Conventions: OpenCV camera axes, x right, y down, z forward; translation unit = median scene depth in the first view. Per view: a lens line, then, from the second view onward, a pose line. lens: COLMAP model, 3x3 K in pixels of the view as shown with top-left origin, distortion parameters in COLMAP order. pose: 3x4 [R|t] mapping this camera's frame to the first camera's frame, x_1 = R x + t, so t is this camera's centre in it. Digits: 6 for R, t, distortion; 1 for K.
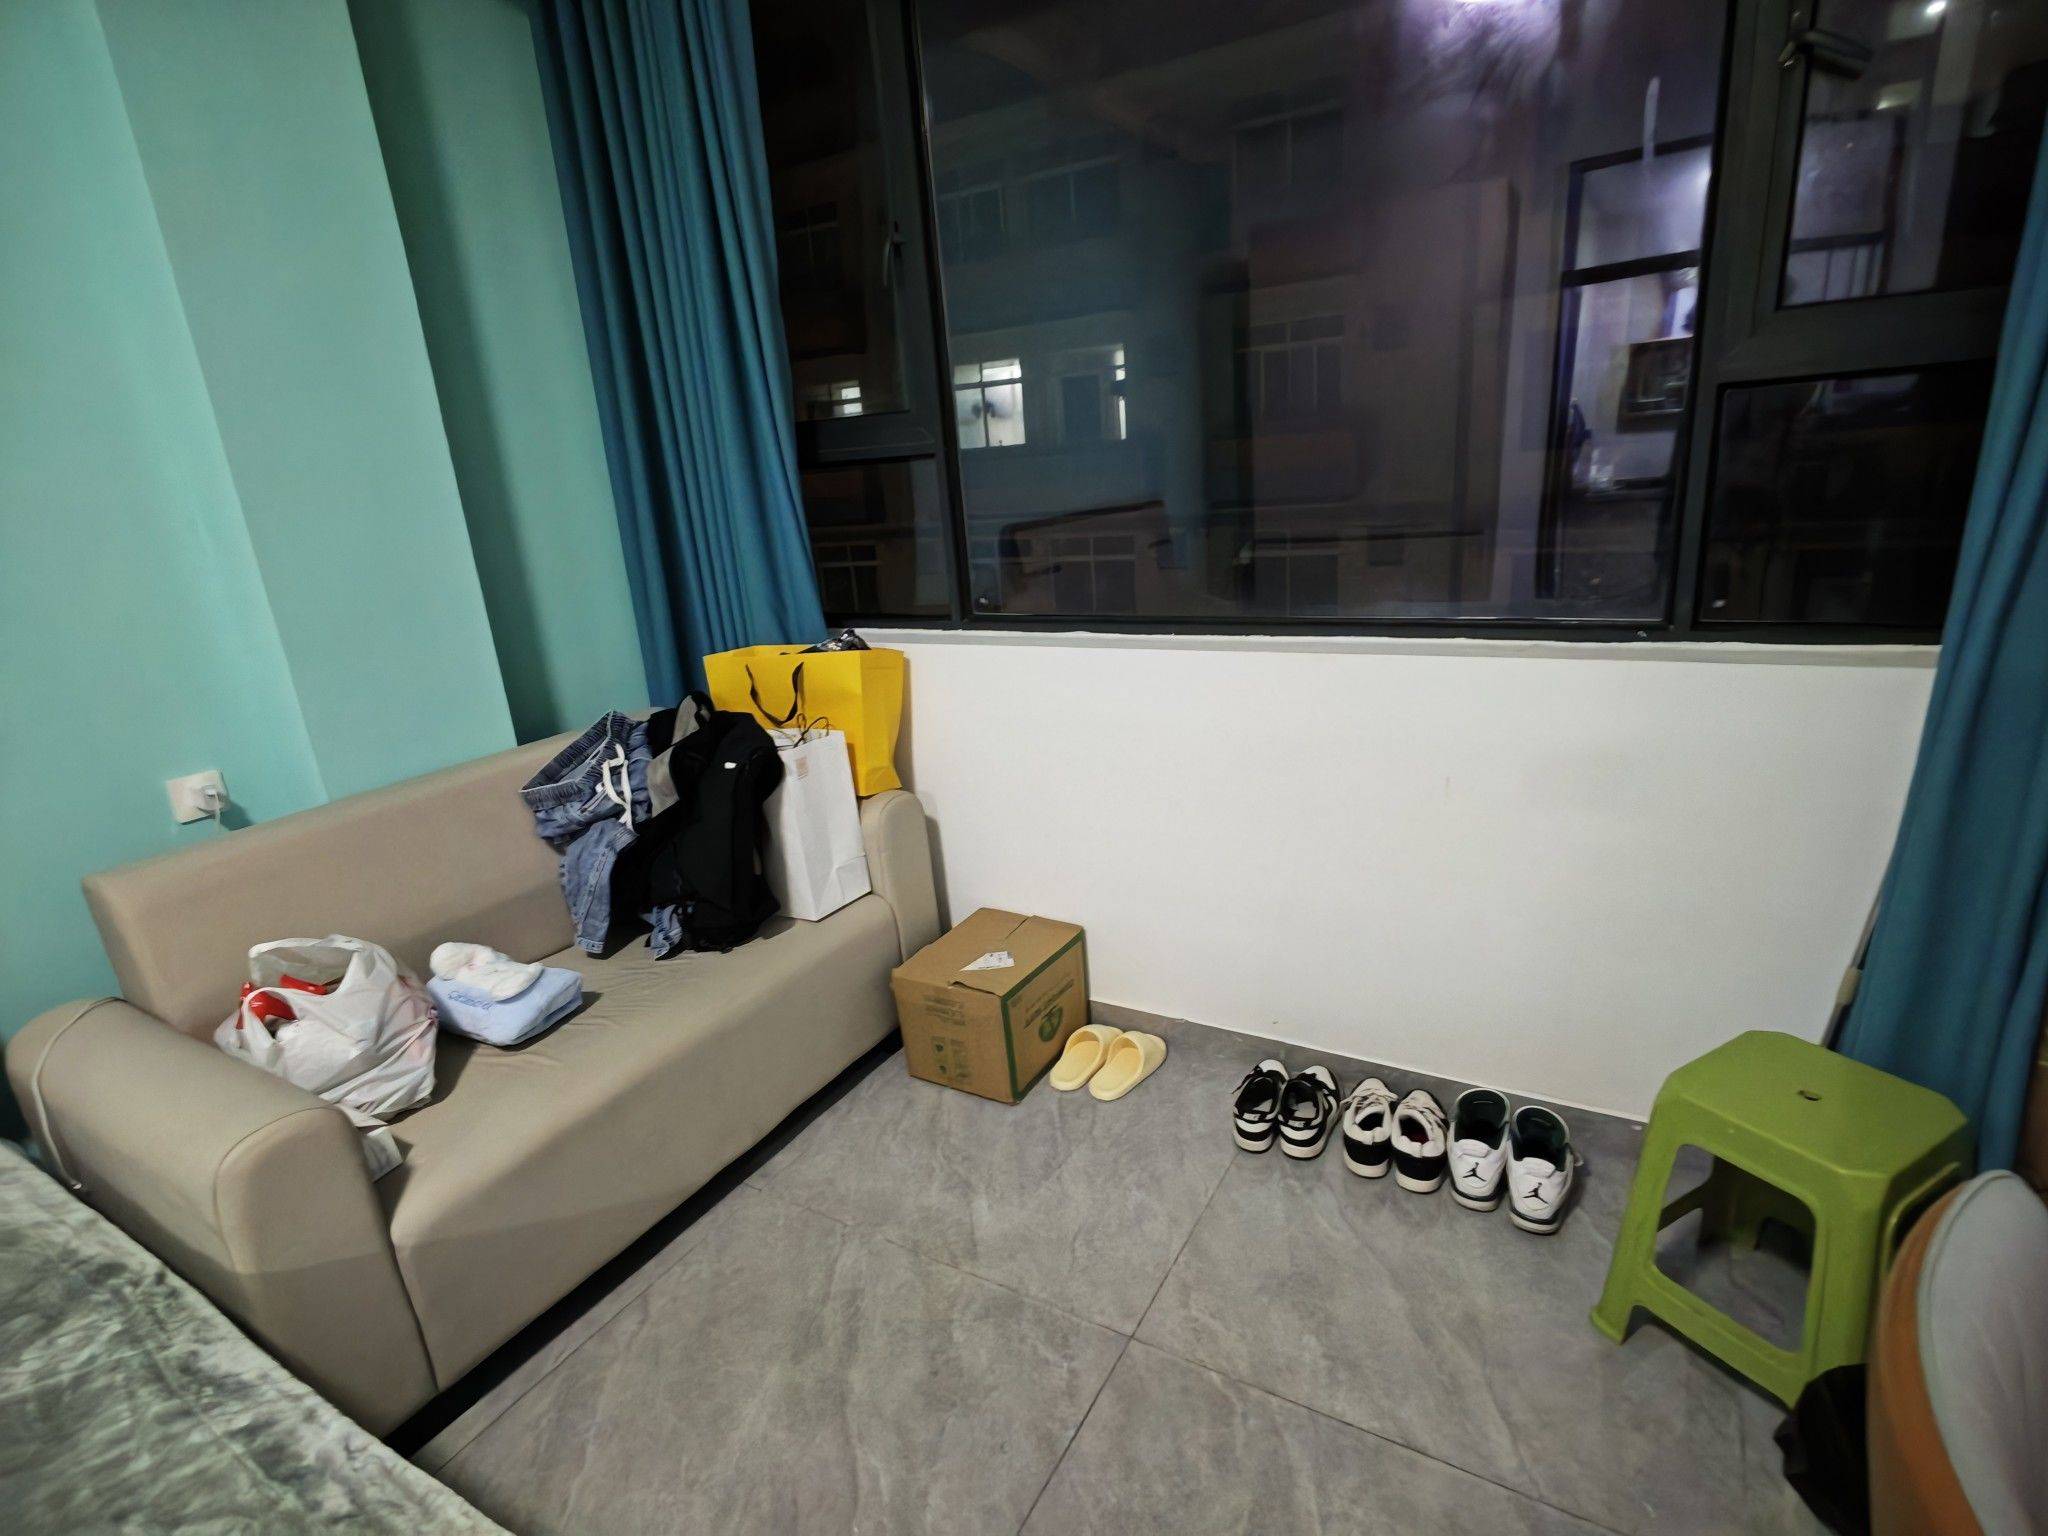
lens RADIAL K [[1036.0, 0, 1022.3], [0, 1036.0, 775.1], [0, 0, 1]] dist [-0.001405, 0.000594]
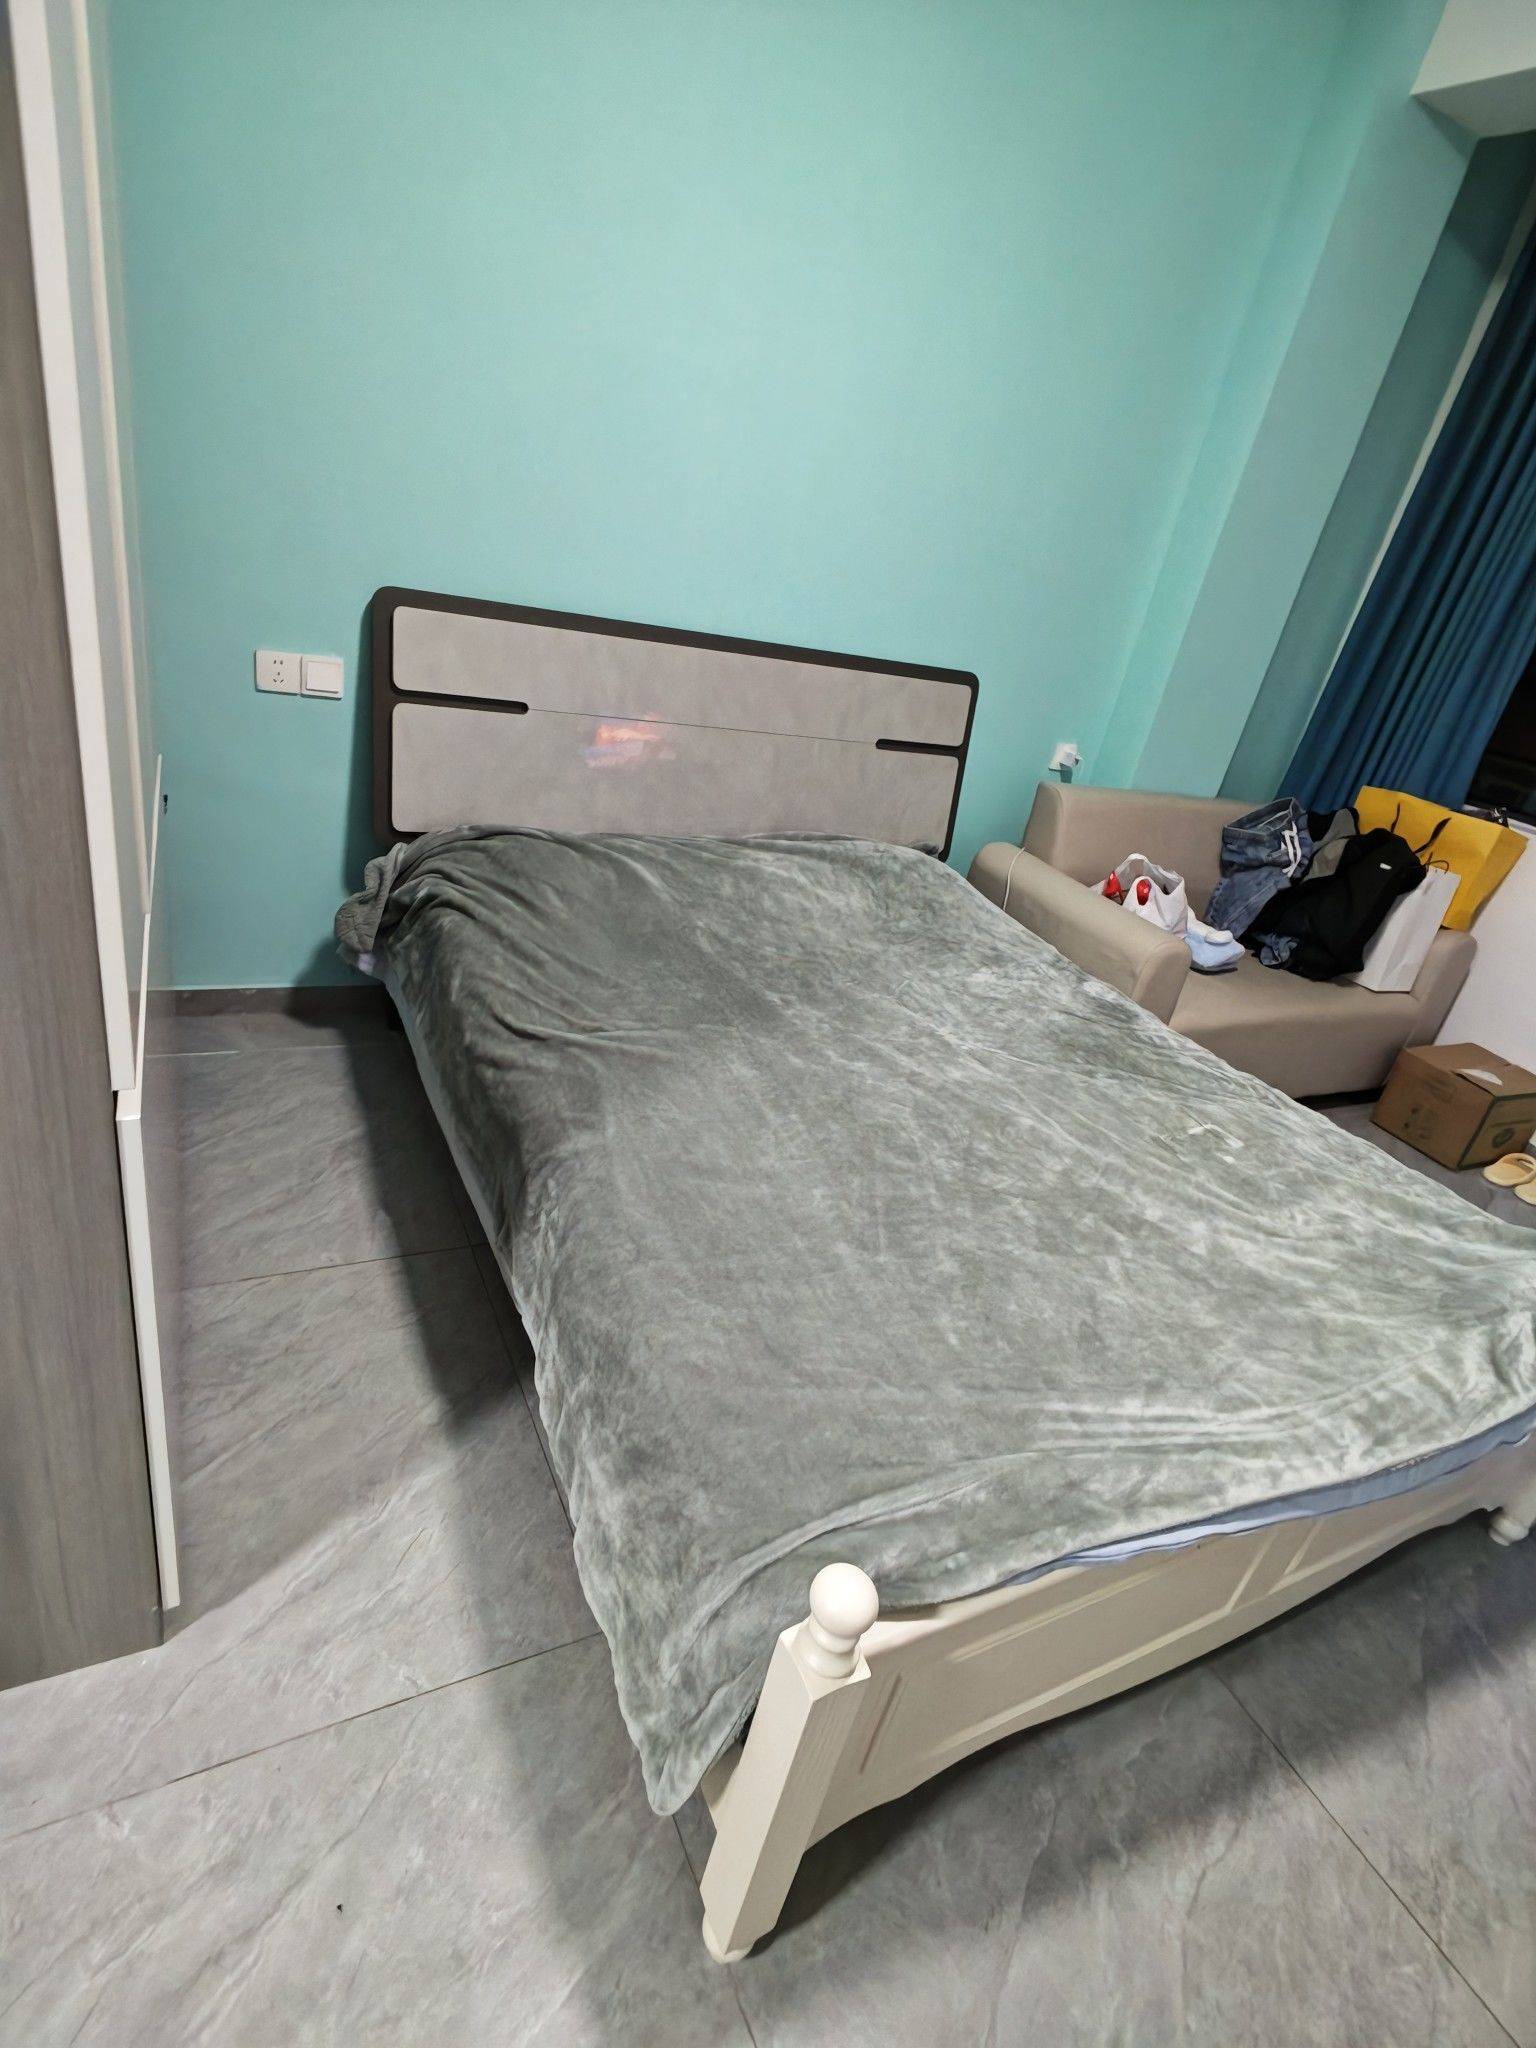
lens RADIAL K [[1036.0, 0, 768.0], [0, 1036.0, 1024.0], [0, 0, 1]] dist [-0.001405, 0.000594]
pose [[0.813413, 0.453424, -0.364369, -0.346905], [-0.404333, 0.891061, 0.206216, 0.230639], [0.418179, -0.020412, 0.908135, -0.661444]]
